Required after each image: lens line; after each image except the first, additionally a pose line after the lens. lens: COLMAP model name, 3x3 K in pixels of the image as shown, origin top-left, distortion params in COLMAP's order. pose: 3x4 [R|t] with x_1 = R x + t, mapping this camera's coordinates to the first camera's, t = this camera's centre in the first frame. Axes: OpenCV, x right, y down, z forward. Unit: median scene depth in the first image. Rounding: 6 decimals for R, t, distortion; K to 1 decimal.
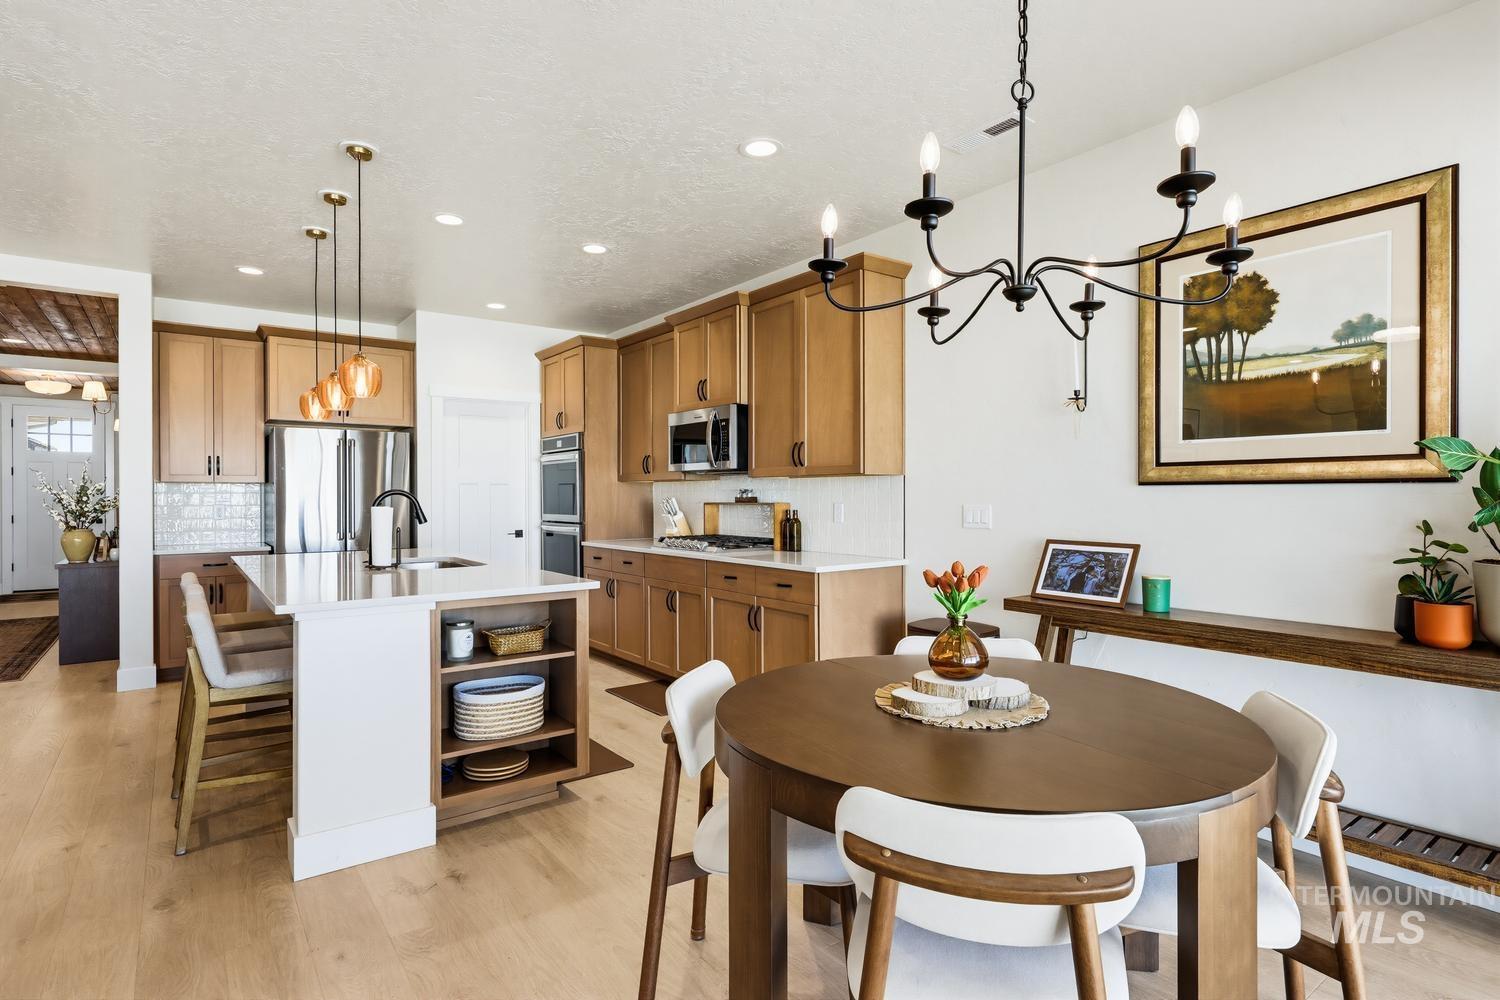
lens RADIAL K [[768.9, 0, 778.8], [0, 768.9, 498.9], [0, 0, 1]] dist [0.000917, 0.000310]
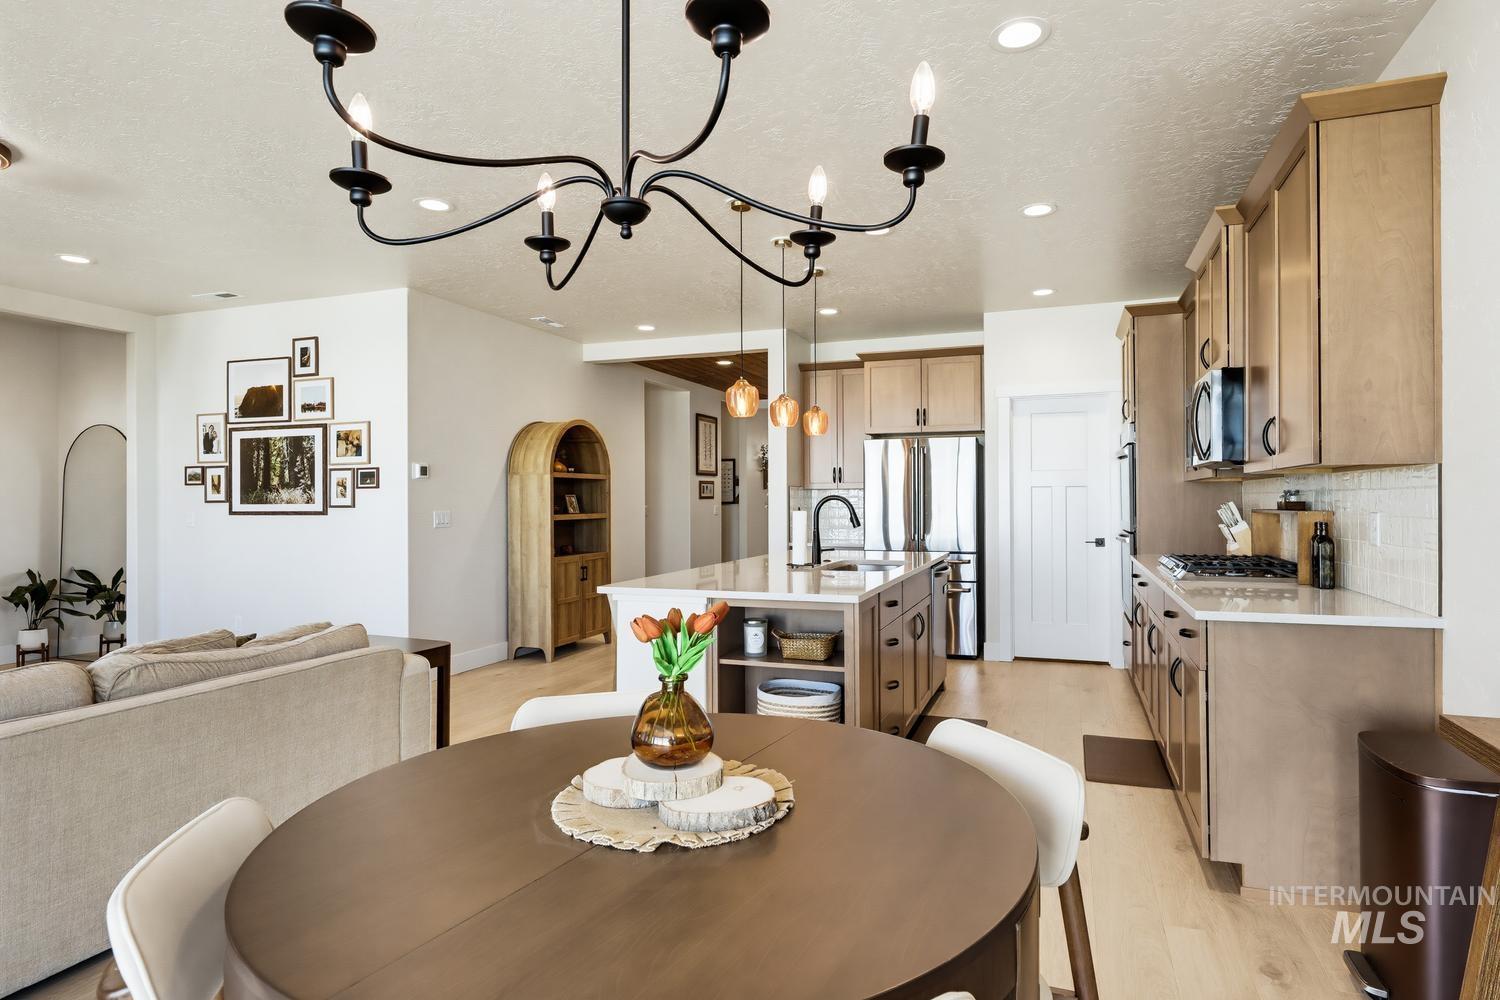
lens RADIAL K [[808.0, 0, 781.3], [0, 808.0, 498.2], [0, 0, 1]] dist [0.004539, -0.001431]
pose [[0.550073, -0.001999, -0.835114, 0.298431], [-0.003492, 0.999983, -0.004694, -0.000416], [0.835109, 0.005499, 0.550057, 0.237321]]
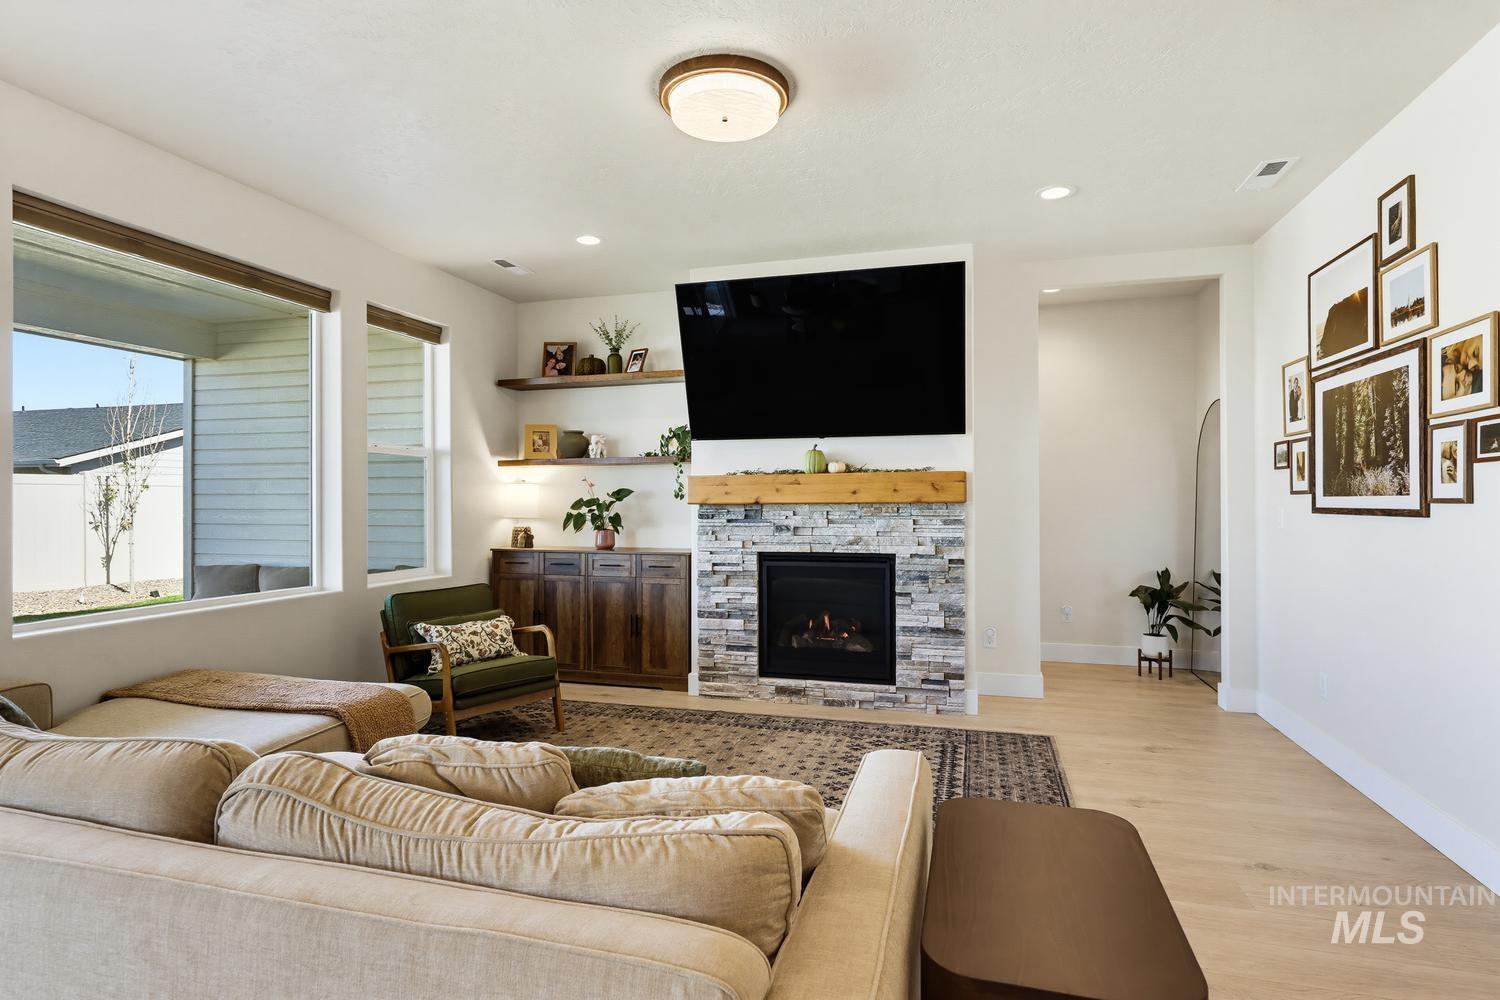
lens RADIAL K [[768.9, 0, 749.9], [0, 768.9, 493.9], [0, 0, 1]] dist [0.000917, 0.000310]
pose [[-0.800702, 0.001108, -0.599062, -0.274521], [0.001797, 0.999998, -0.000552, 0.002761], [0.599060, -0.001518, -0.800702, 0.474475]]
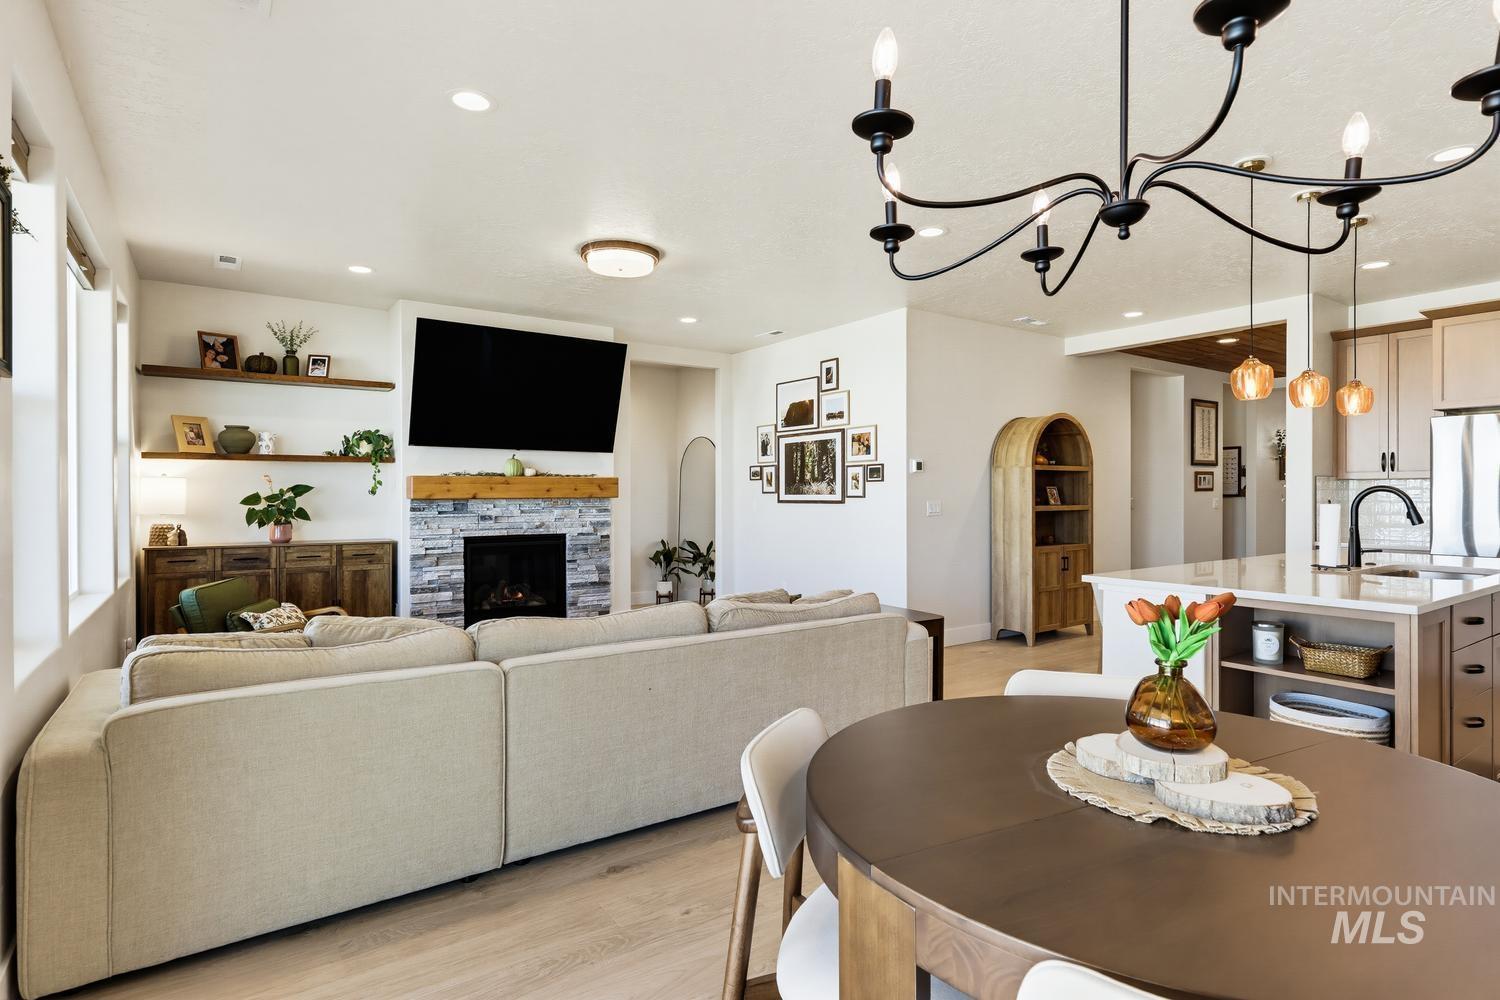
lens RADIAL K [[768.9, 0, 754.8], [0, 768.9, 497.5], [0, 0, 1]] dist [0.000917, 0.000310]
pose [[-0.037869, 0.006854, -0.999259, 0.316053], [-0.005958, 0.999957, 0.007085, 0.001165], [0.999265, 0.006222, -0.037827, 0.226095]]
